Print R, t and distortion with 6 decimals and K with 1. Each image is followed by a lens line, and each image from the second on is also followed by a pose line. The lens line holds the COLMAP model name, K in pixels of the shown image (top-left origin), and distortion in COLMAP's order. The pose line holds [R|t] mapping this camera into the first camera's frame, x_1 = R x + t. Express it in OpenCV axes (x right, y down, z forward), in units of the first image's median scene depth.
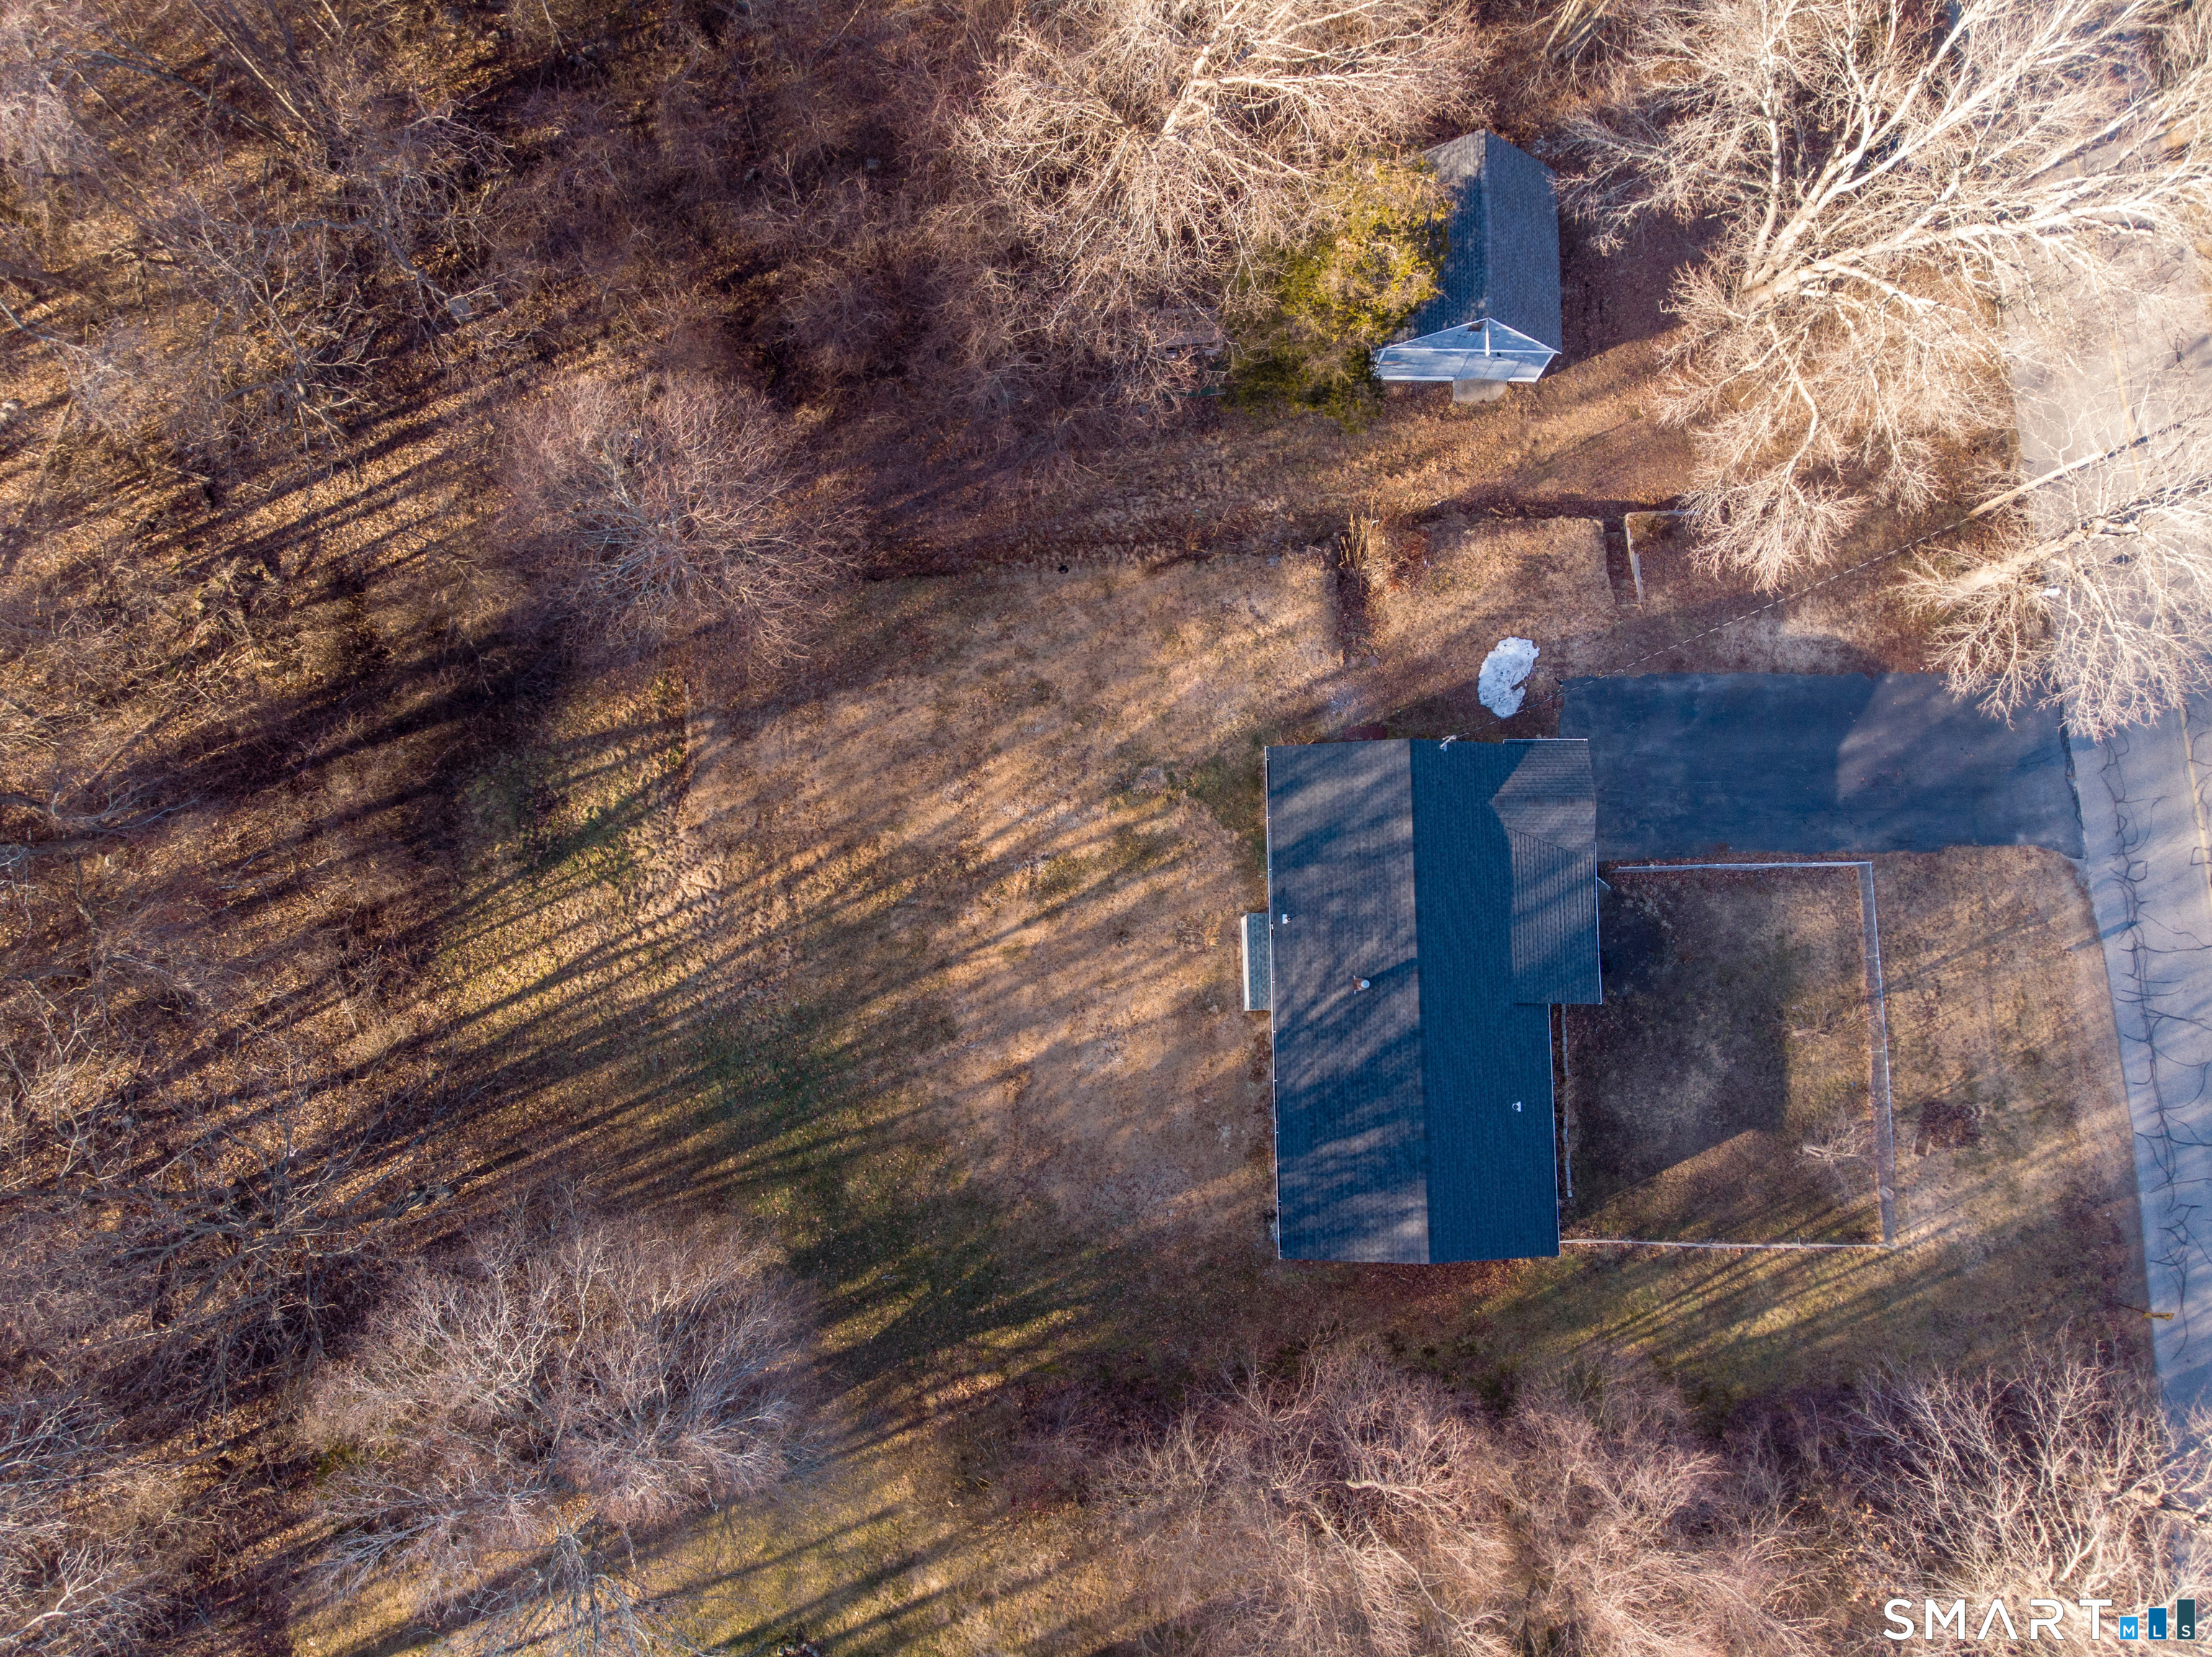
lens RADIAL K [[1638.8, 0, 1117.6], [0, 1638.8, 818.4], [0, 0, 1]] dist [-0.020770, 0.021834]
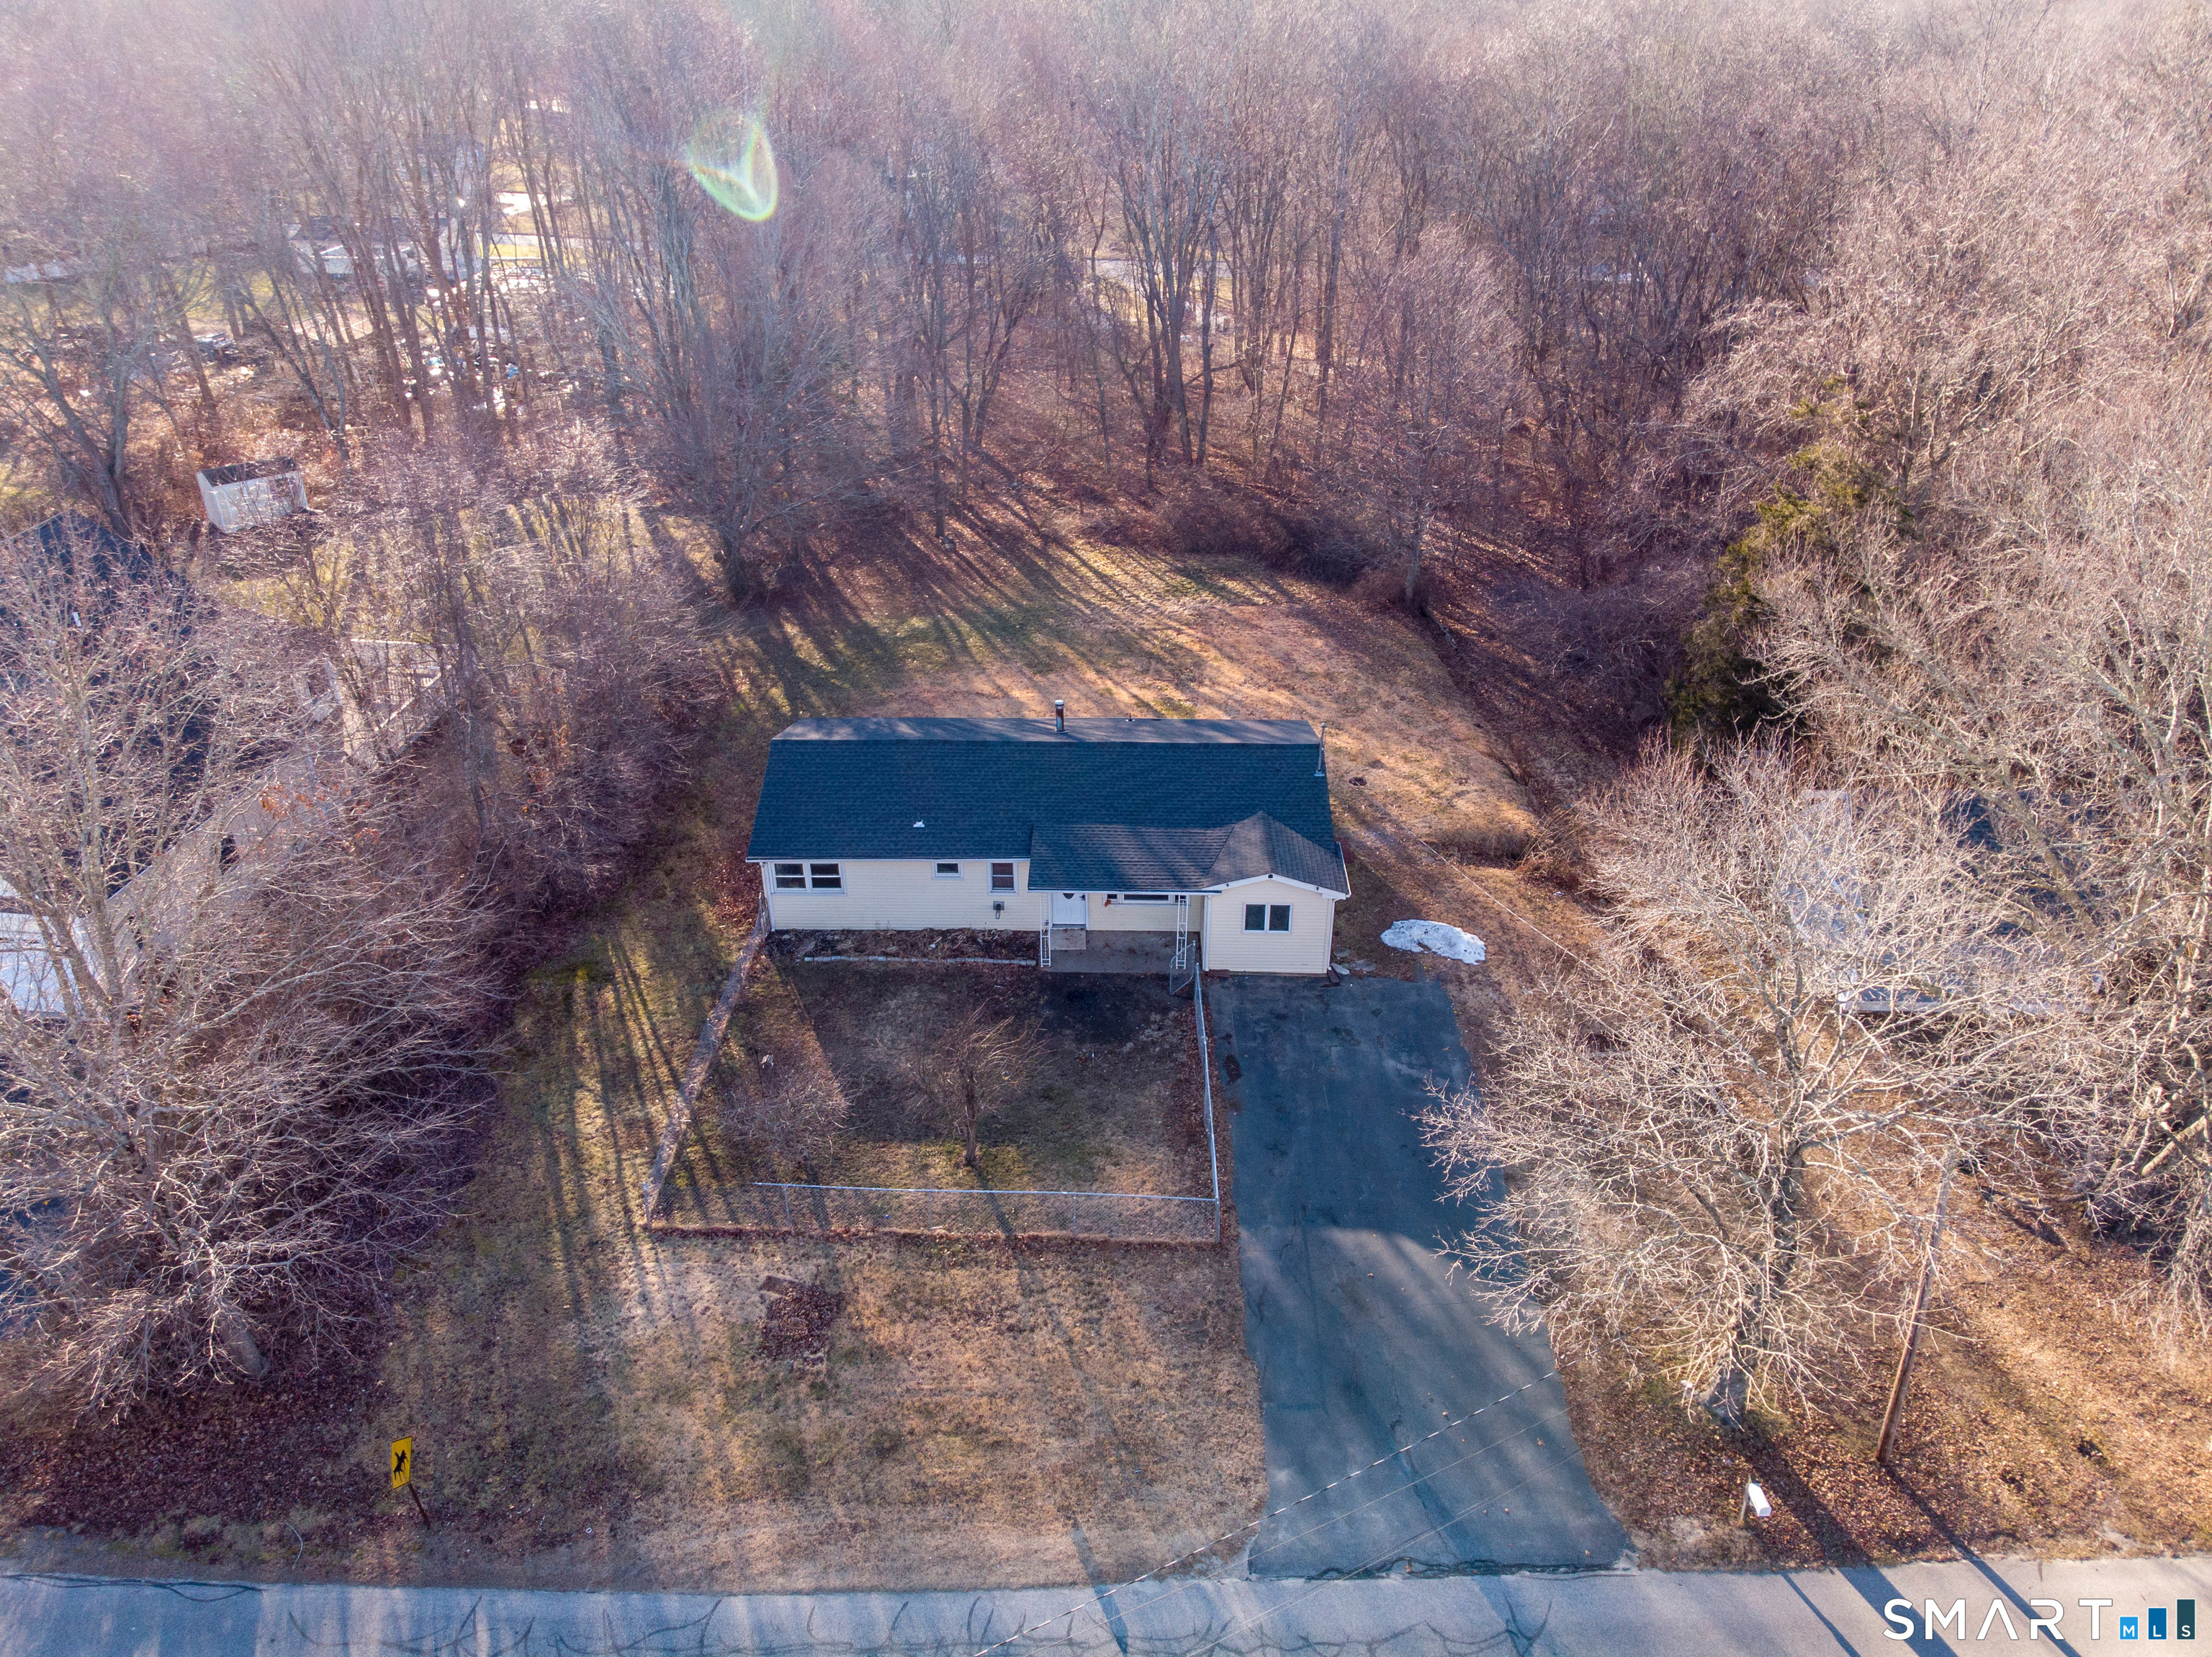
lens RADIAL K [[1638.8, 0, 1102.8], [0, 1638.8, 776.4], [0, 0, 1]] dist [-0.020770, 0.021834]
pose [[-0.023487, 0.468431, -0.883188, 0.936951], [-0.990340, 0.109861, 0.084606, -0.001168], [0.136660, 0.876643, 0.461326, 0.533077]]
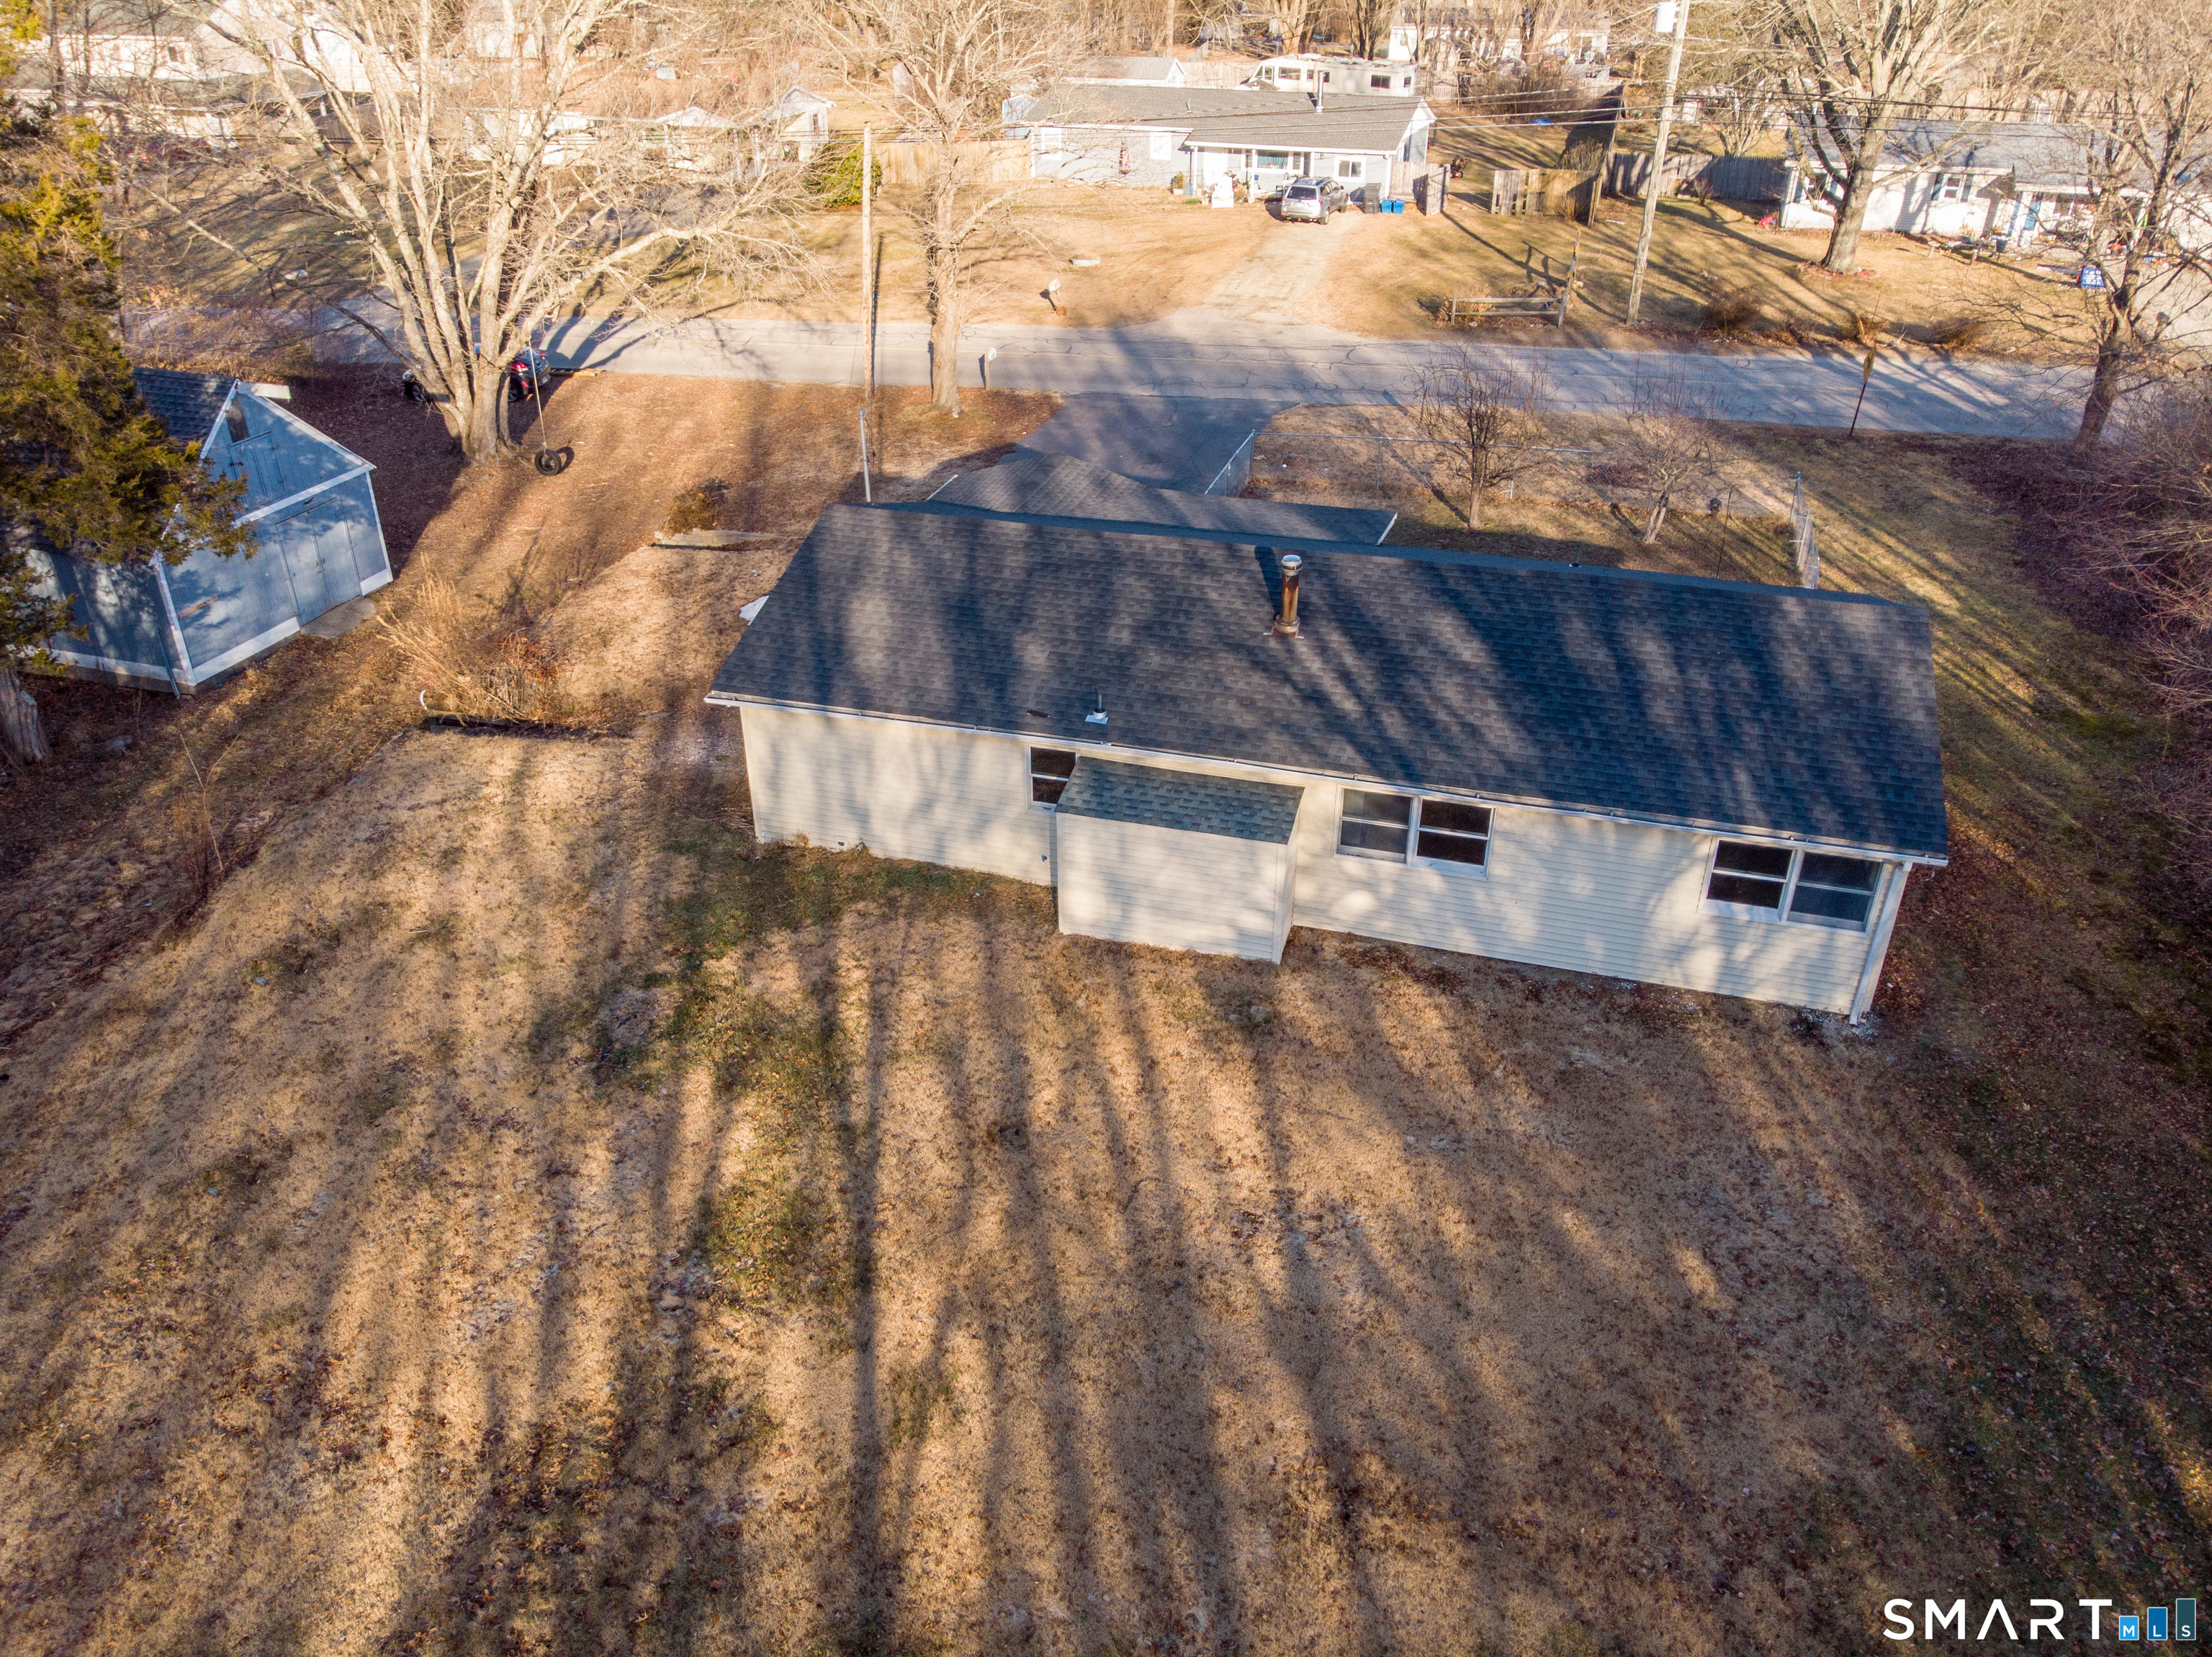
lens RADIAL K [[1638.8, 0, 1112.2], [0, 1638.8, 831.6], [0, 0, 1]] dist [-0.020770, 0.021834]
pose [[0.282479, -0.482184, 0.829279, -0.245442], [0.950236, 0.259035, -0.173065, 0.134729], [-0.131363, 0.836899, 0.531361, 0.751316]]
